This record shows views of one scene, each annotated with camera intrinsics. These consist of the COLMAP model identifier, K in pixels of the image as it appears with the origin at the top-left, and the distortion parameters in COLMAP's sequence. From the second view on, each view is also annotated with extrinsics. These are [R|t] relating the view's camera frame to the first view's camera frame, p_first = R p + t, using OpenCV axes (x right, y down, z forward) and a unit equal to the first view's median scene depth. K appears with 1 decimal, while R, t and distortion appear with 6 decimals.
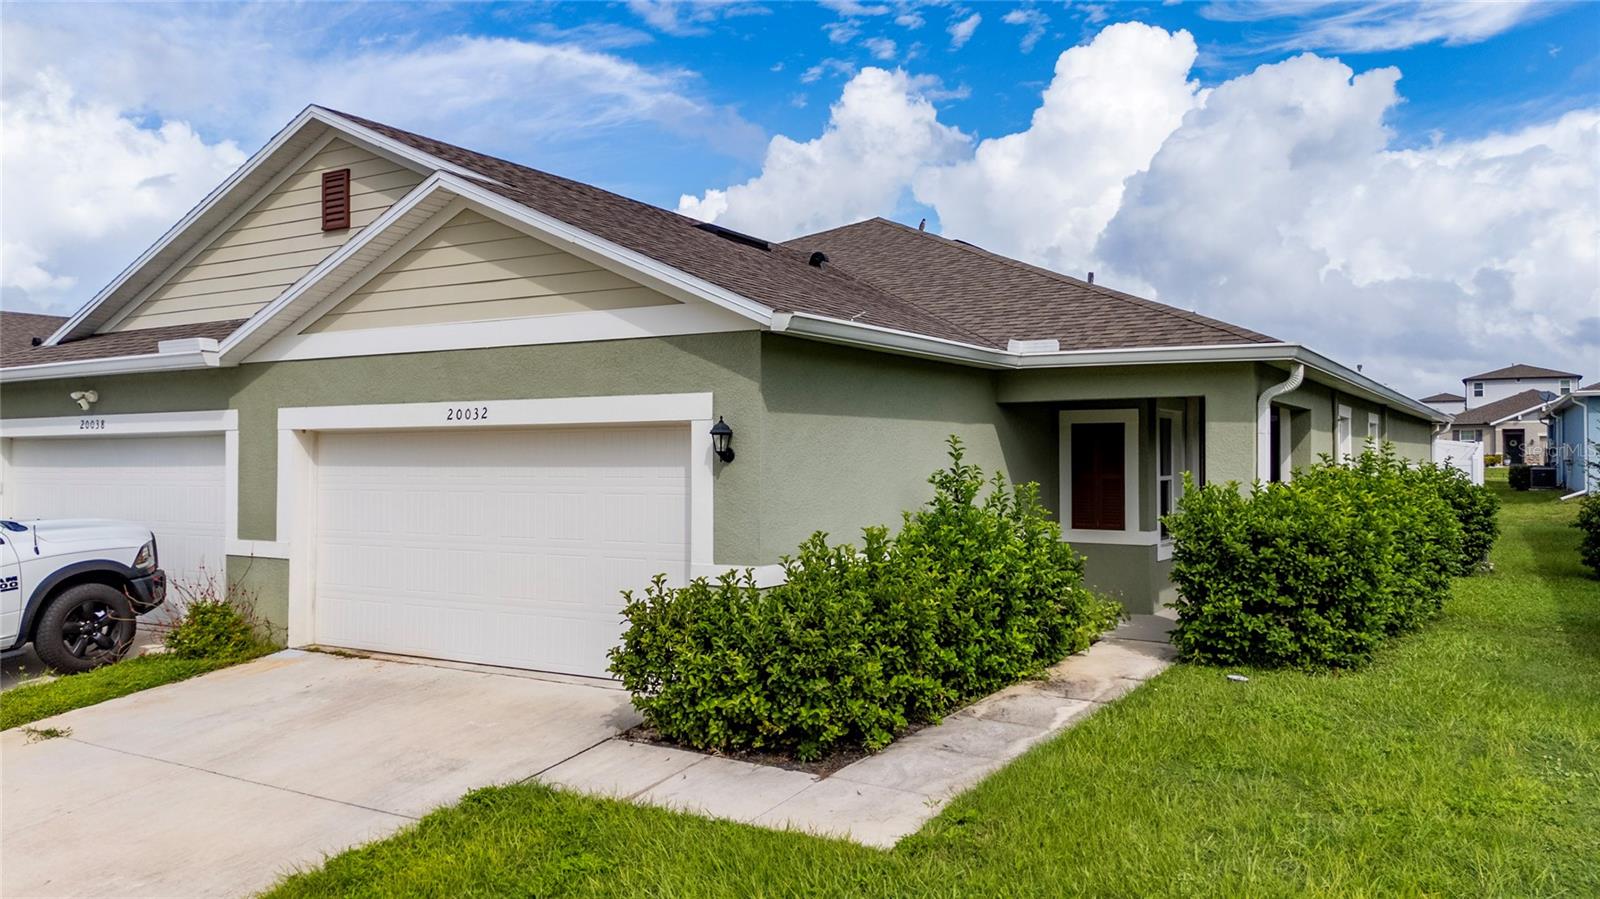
lens RADIAL K [[1191.4, 0, 772.3], [0, 1191.4, 454.9], [0, 0, 1]] dist [0.065709, -0.042072]
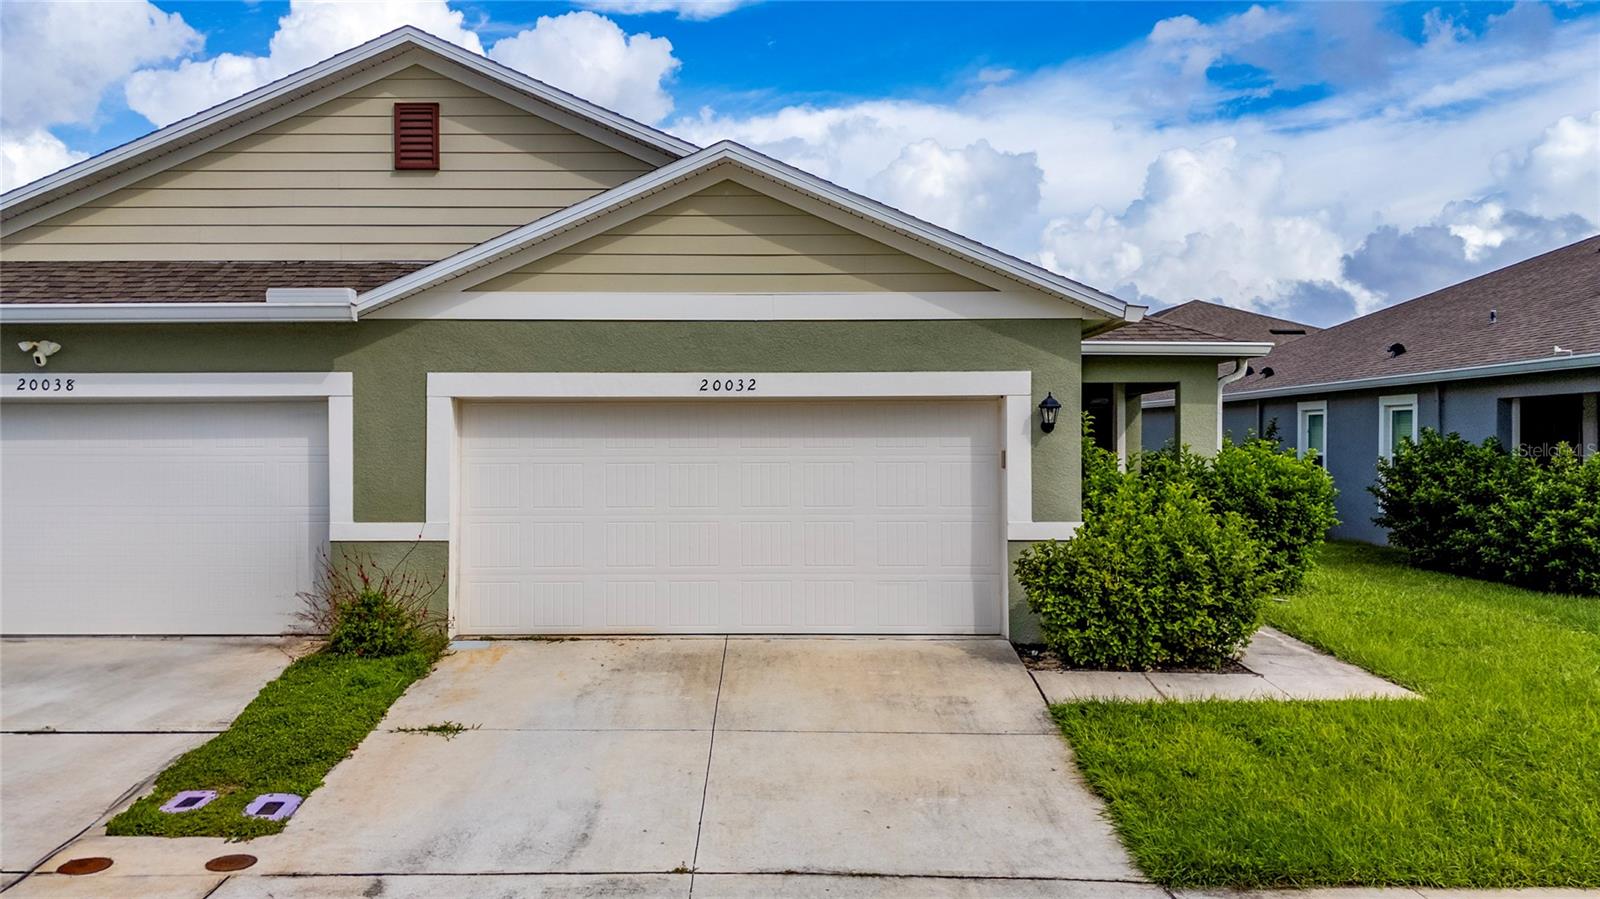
lens RADIAL K [[1382.4, 0, 754.2], [0, 1382.4, 448.5], [0, 0, 1]] dist [0.111351, -0.163418]
pose [[0.850244, -0.004248, 0.526372, -0.731480], [-0.001774, 0.999939, 0.010936, 0.005413], [-0.526386, -0.010232, 0.850184, -0.000273]]
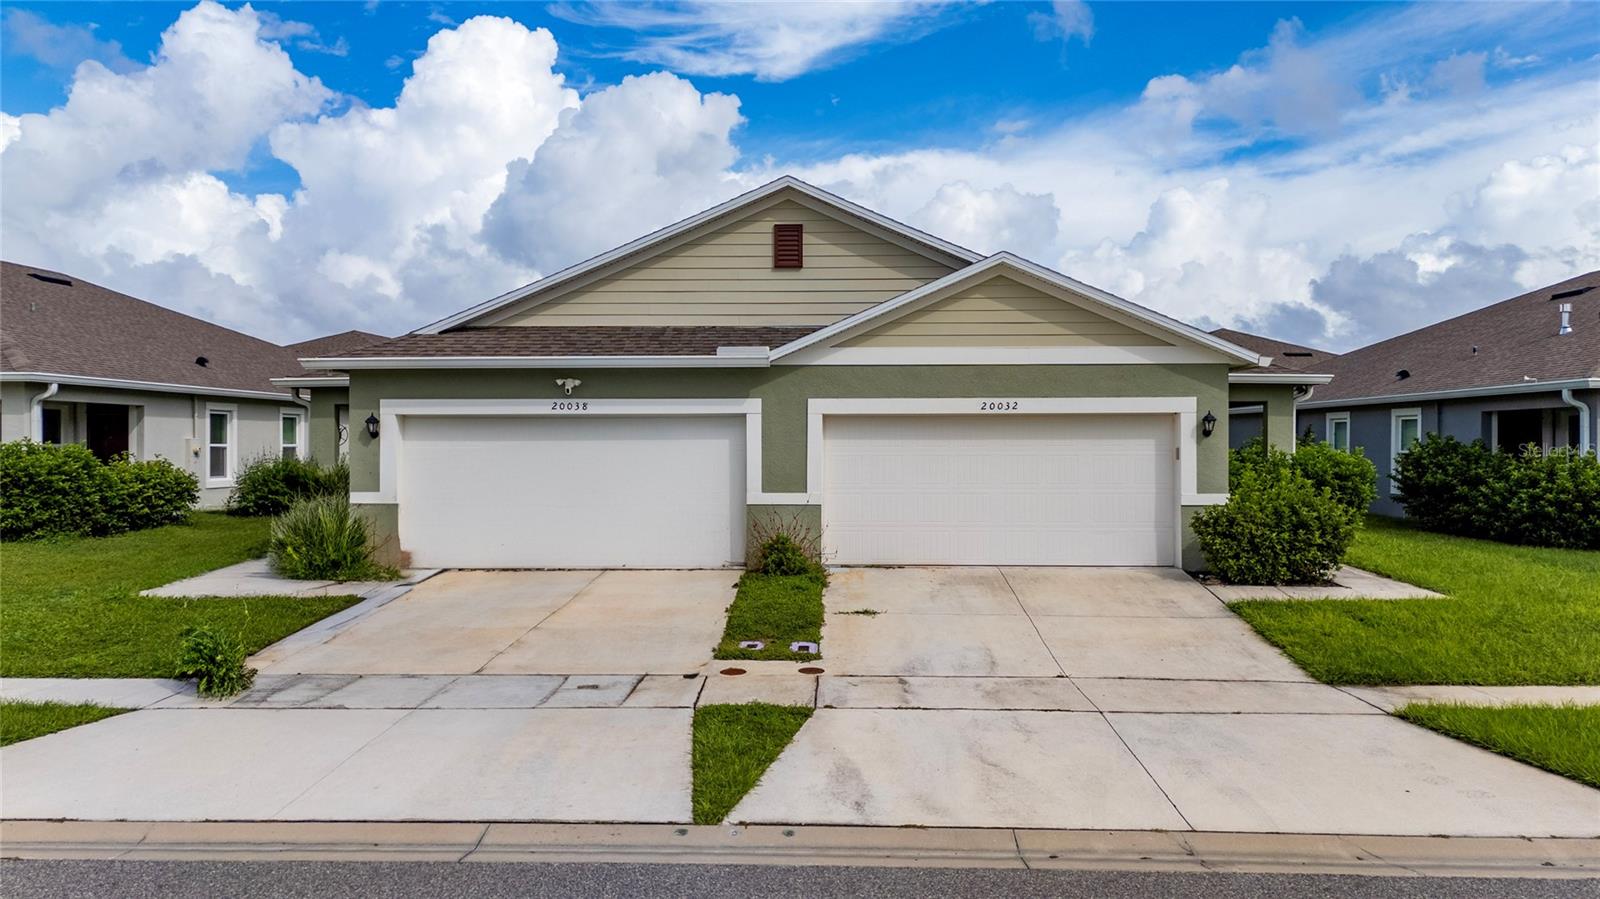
lens RADIAL K [[1181.0, 0, 800.0], [0, 1181.0, 449.5], [0, 0, 1]] dist [0.089459, -0.119943]
pose [[0.856706, -0.004635, 0.515784, -1.108255], [-0.002343, 0.999914, 0.012876, 0.003115], [-0.515799, -0.012239, 0.856622, -0.173523]]
